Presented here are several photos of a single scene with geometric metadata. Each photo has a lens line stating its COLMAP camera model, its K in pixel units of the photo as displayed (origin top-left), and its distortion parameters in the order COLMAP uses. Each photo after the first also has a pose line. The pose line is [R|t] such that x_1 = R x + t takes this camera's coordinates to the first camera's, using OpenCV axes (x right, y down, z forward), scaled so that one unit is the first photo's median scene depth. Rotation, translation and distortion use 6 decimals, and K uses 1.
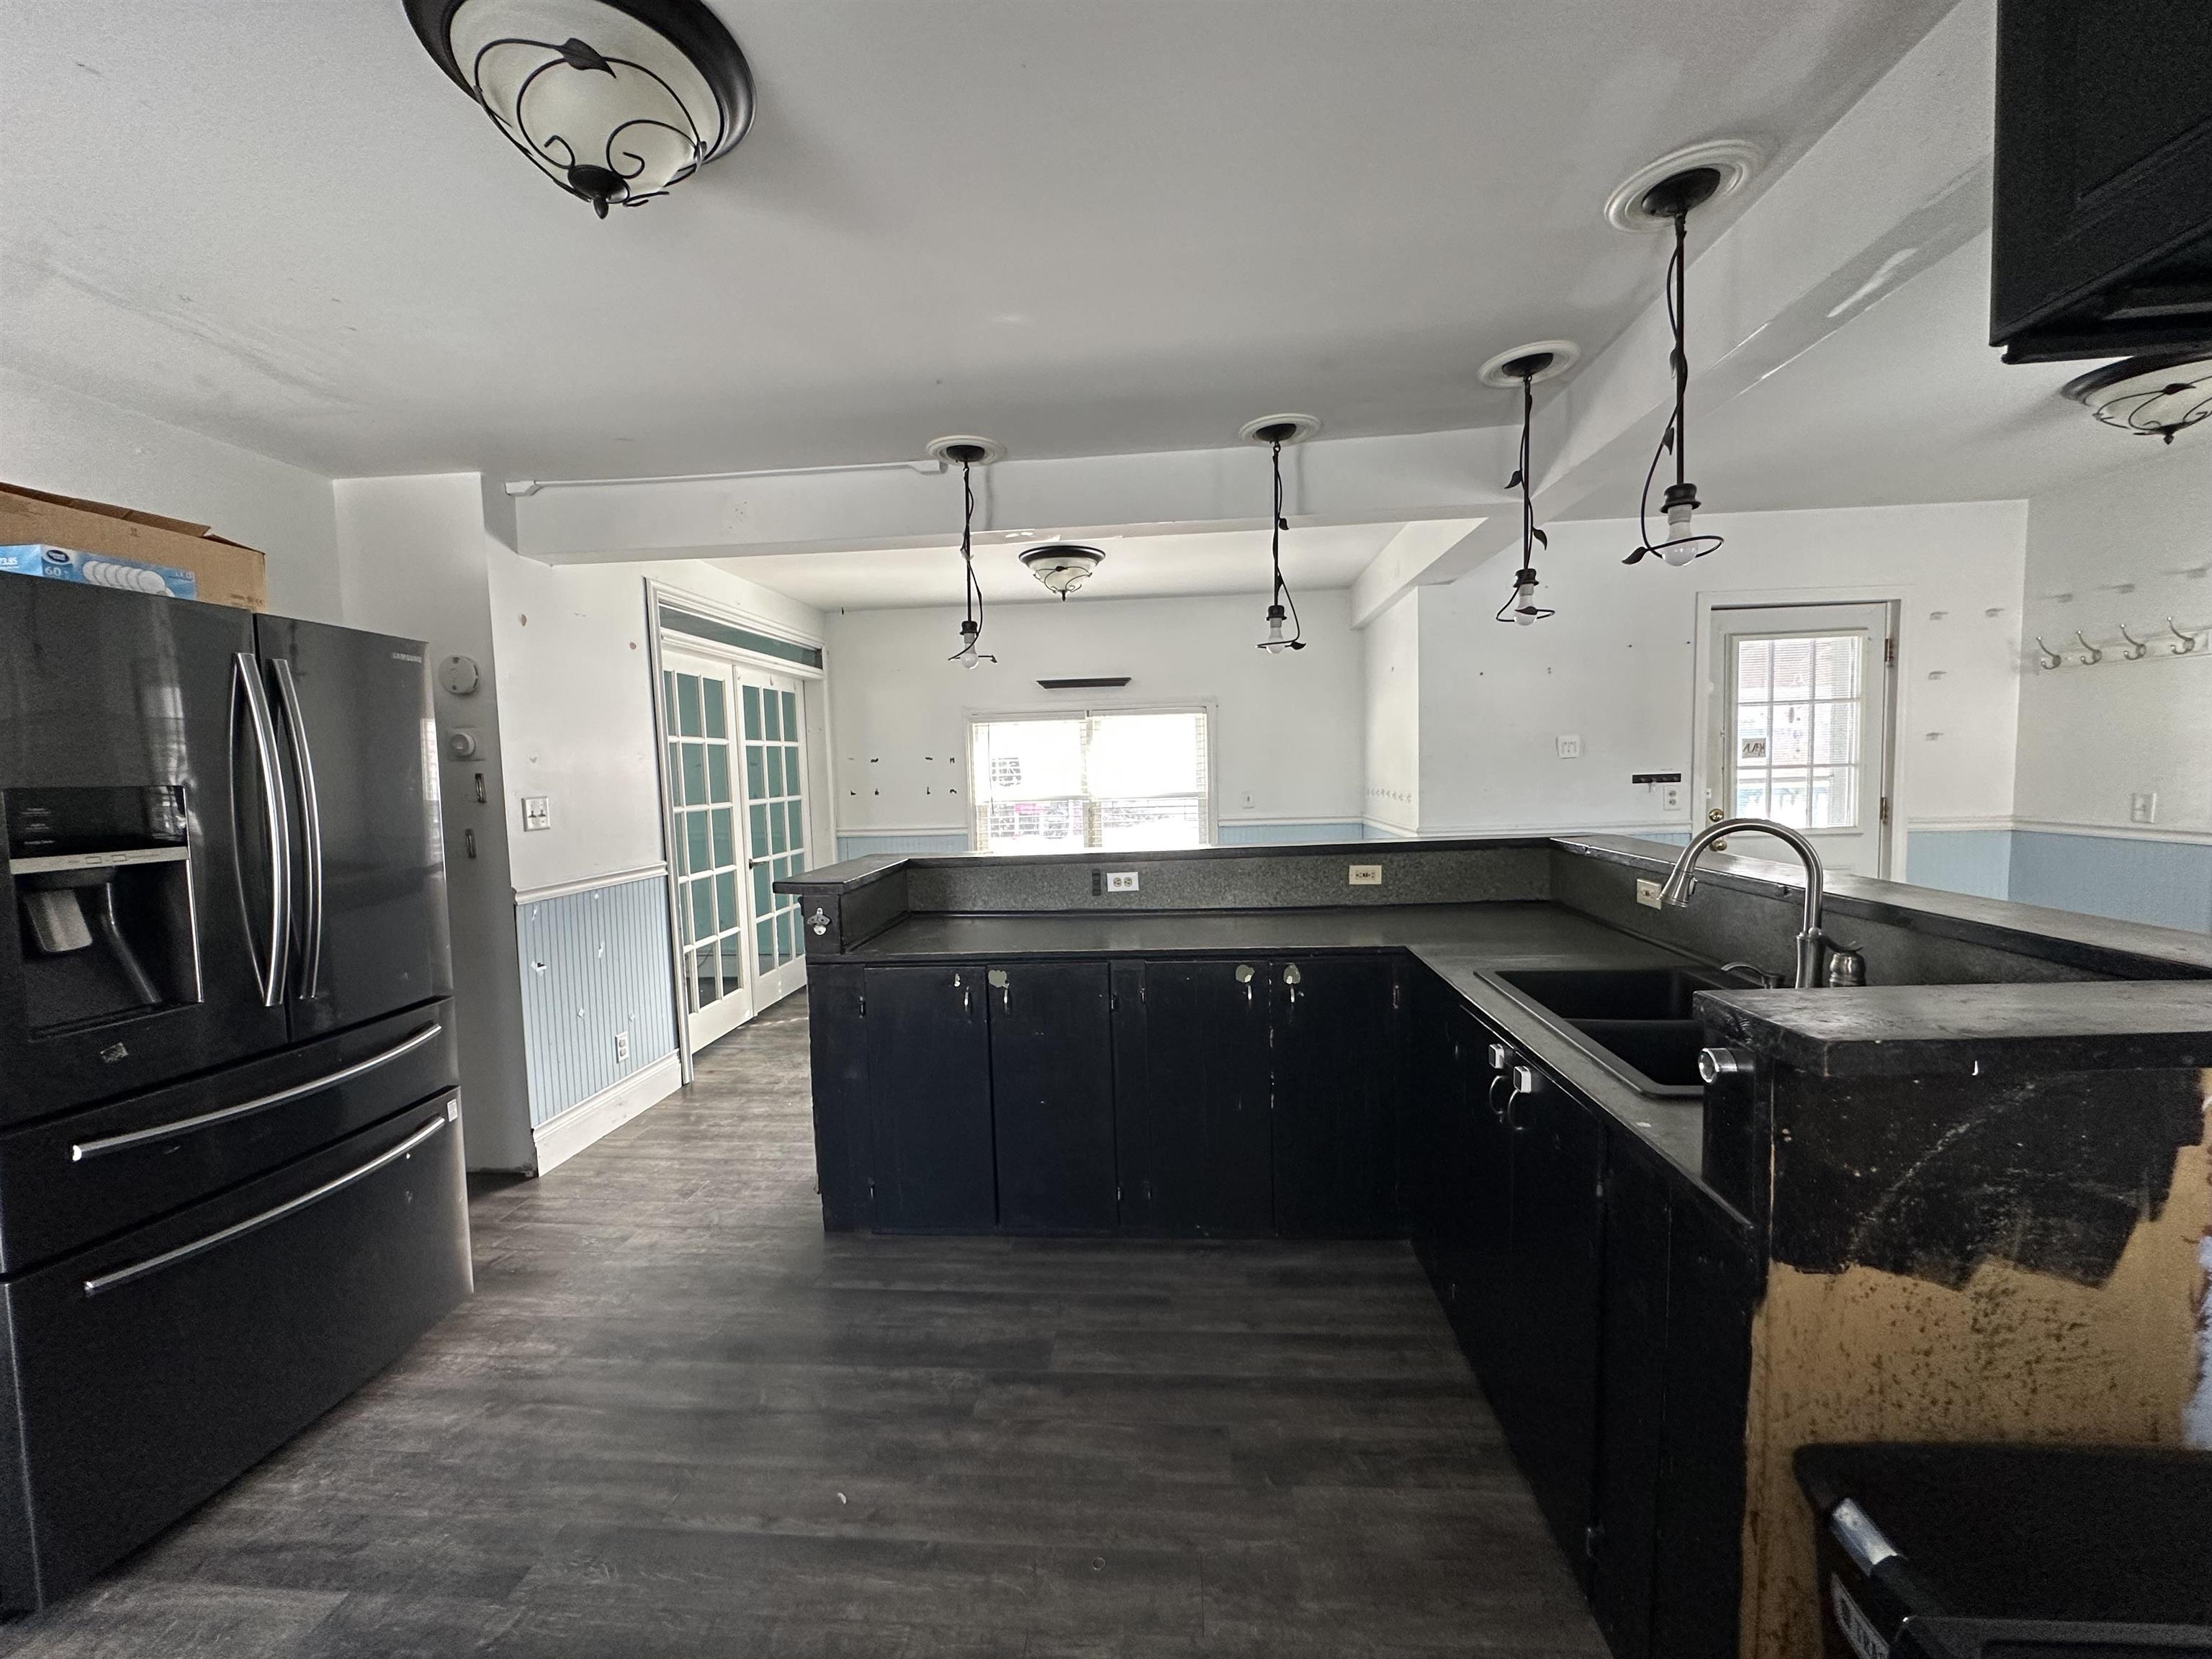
lens RADIAL K [[881.6, 0, 1106.0], [0, 881.6, 829.5], [0, 0, 1]] dist [-0.000496, -0.000379]
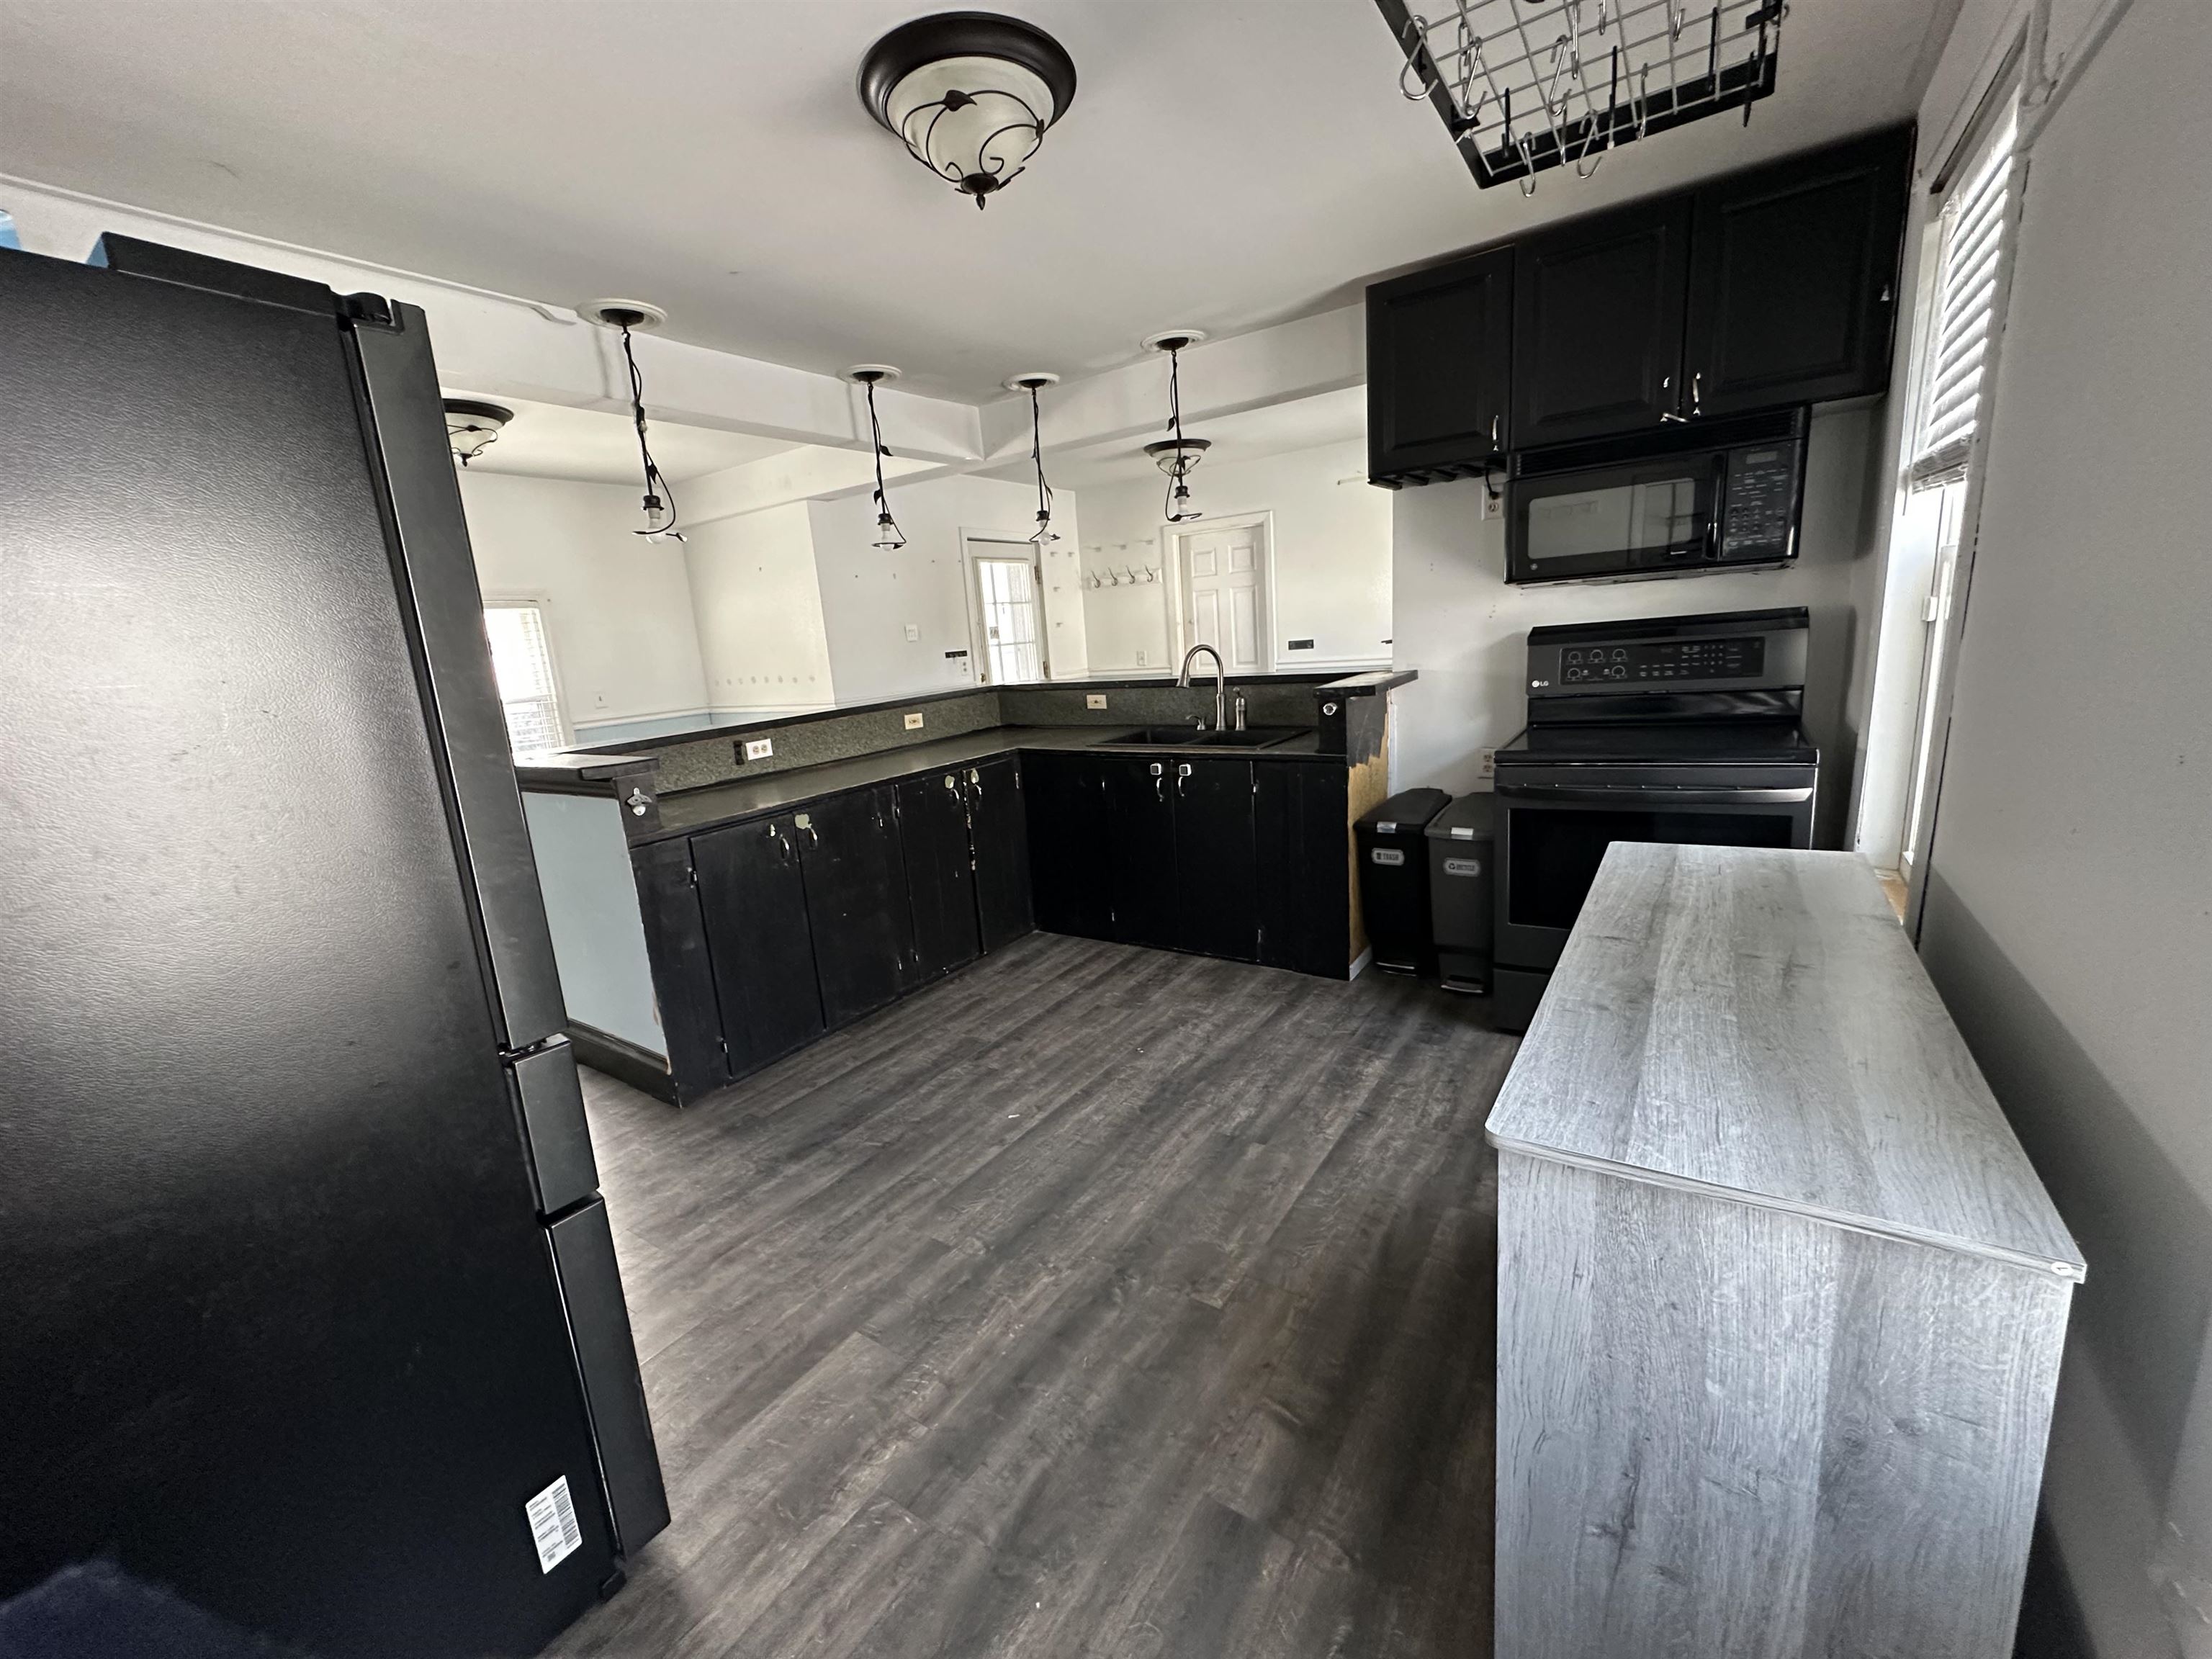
lens RADIAL K [[881.6, 0, 1106.0], [0, 881.6, 829.5], [0, 0, 1]] dist [-0.000496, -0.000379]
pose [[0.490677, -0.197007, 0.848778, -0.981868], [0.118707, 0.980137, 0.158872, 0.044447], [-0.863218, 0.022801, 0.504317, 0.069472]]
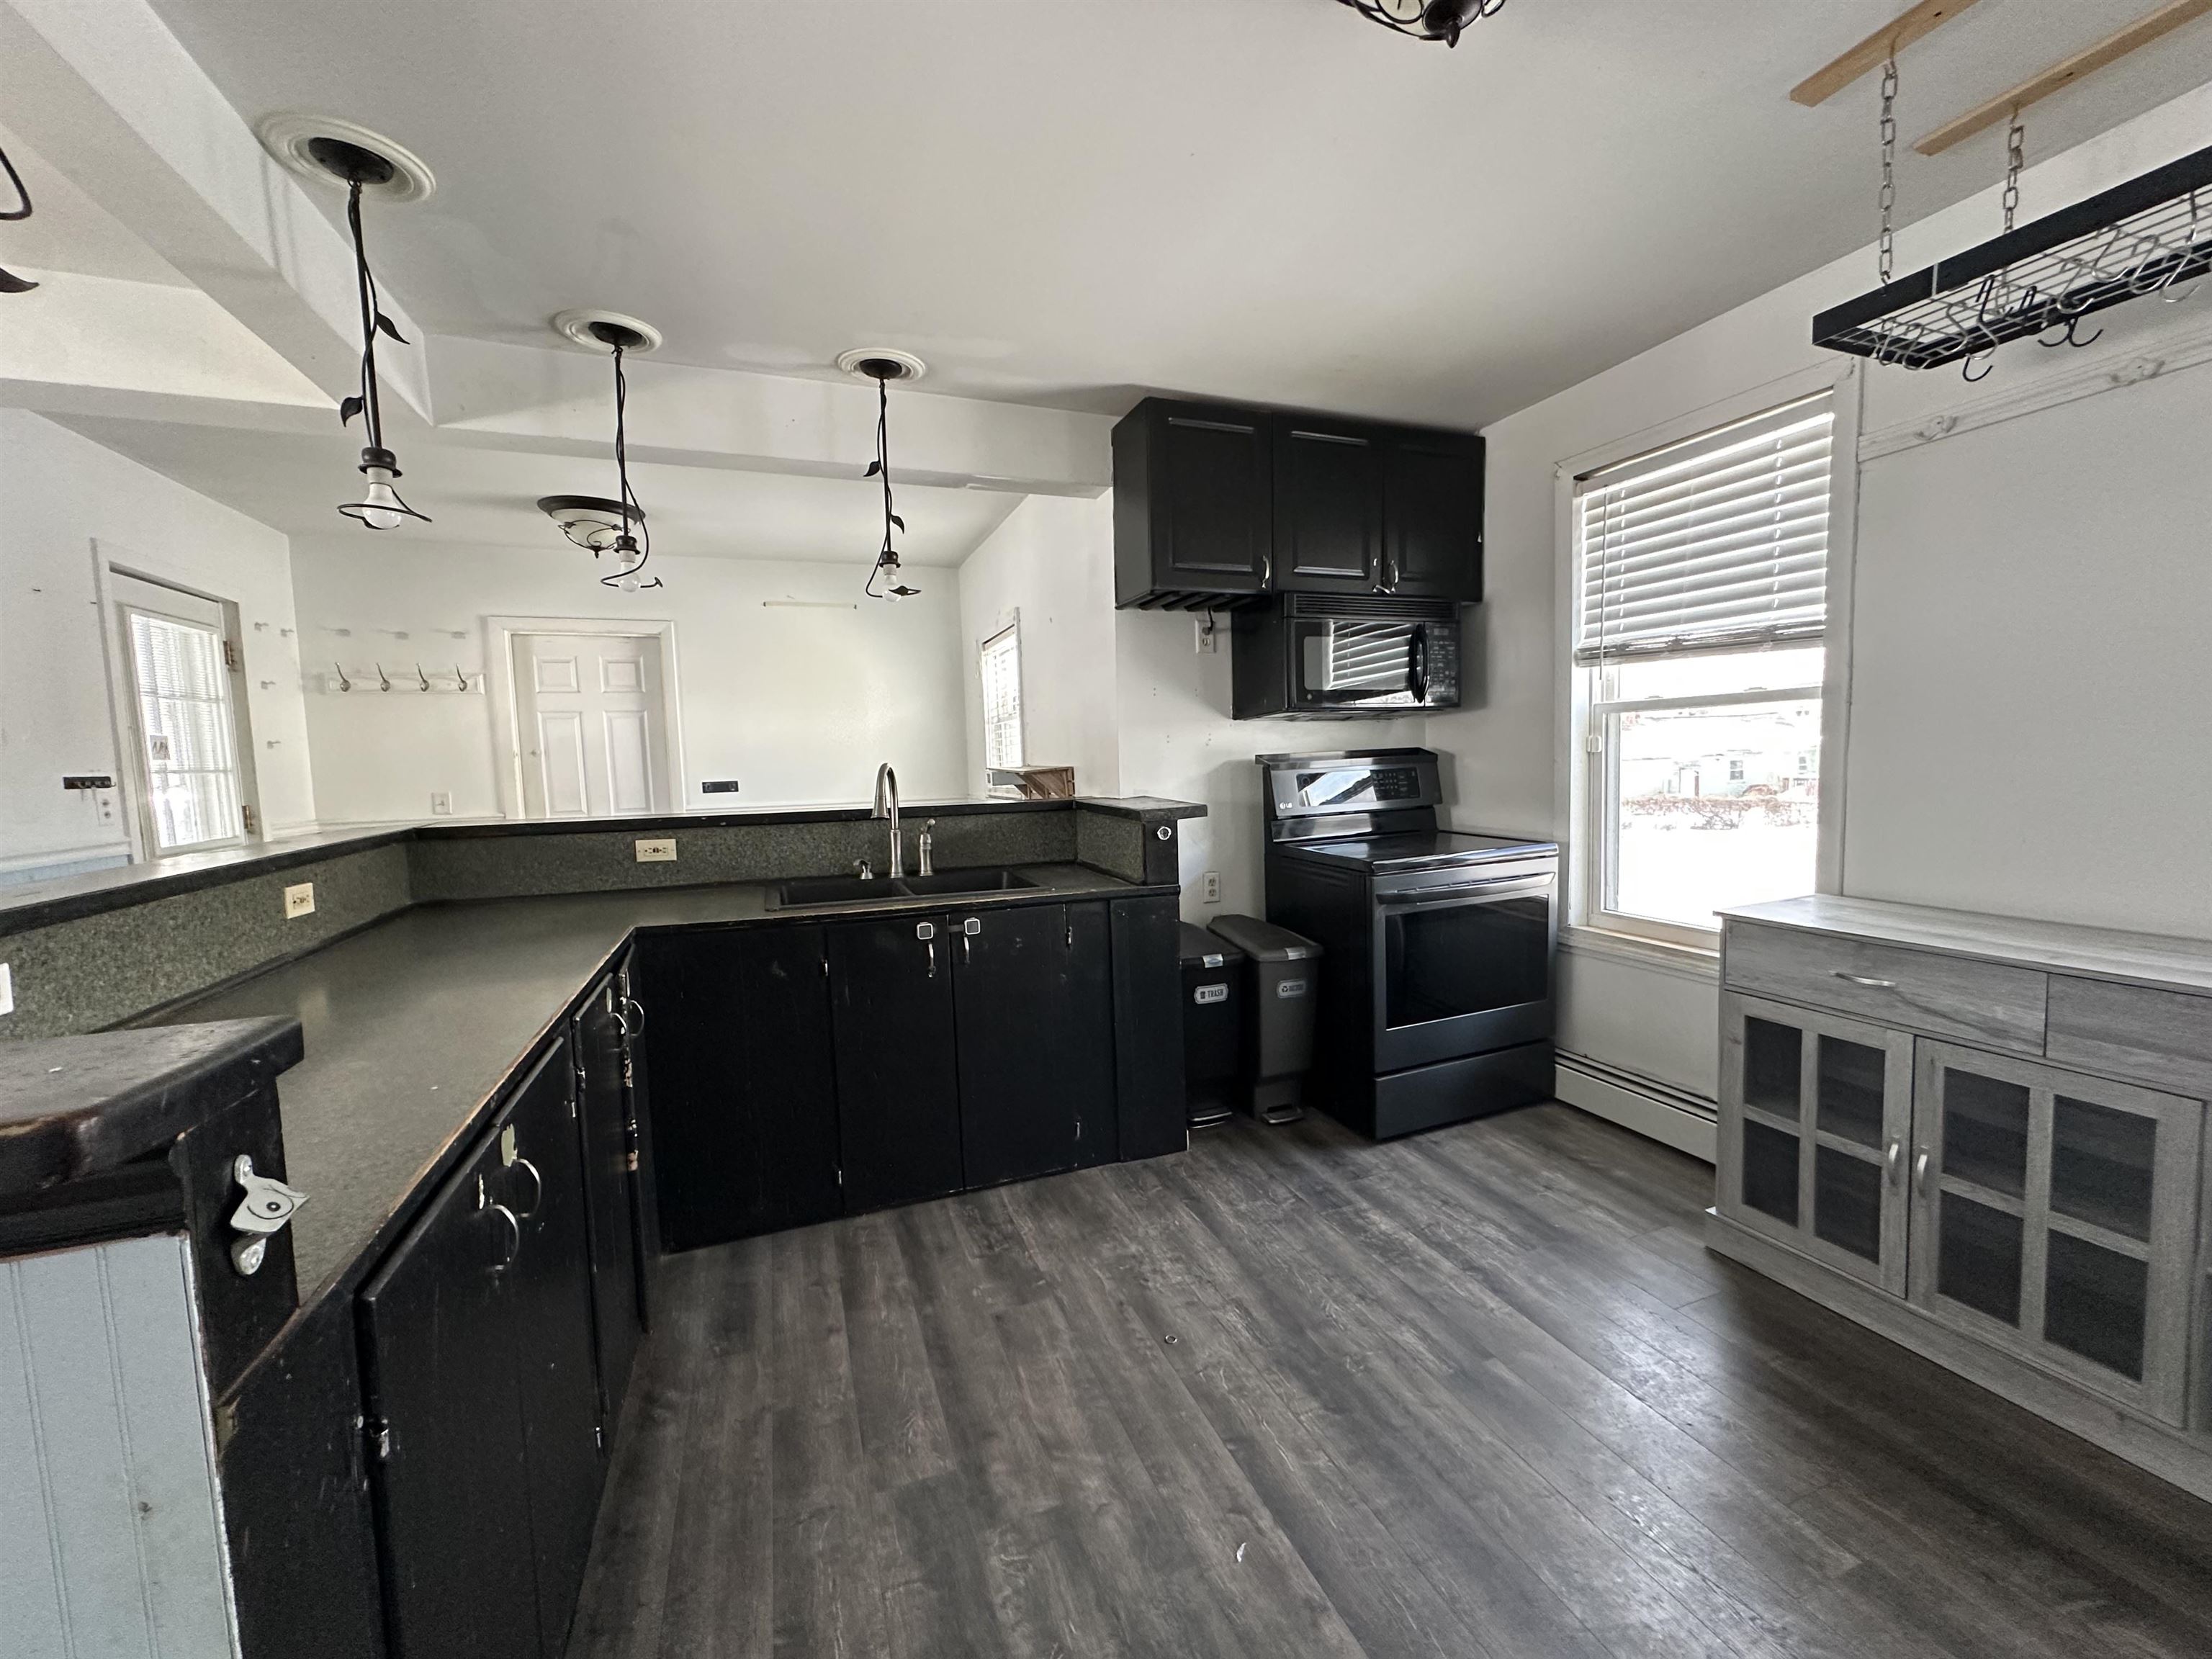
lens RADIAL K [[881.6, 0, 1106.0], [0, 881.6, 829.5], [0, 0, 1]] dist [-0.000496, -0.000379]
pose [[-0.430069, -0.031236, 0.902256, -0.674521], [0.102704, 0.991220, 0.083271, 0.010437], [-0.896935, 0.128478, -0.423085, 0.963419]]
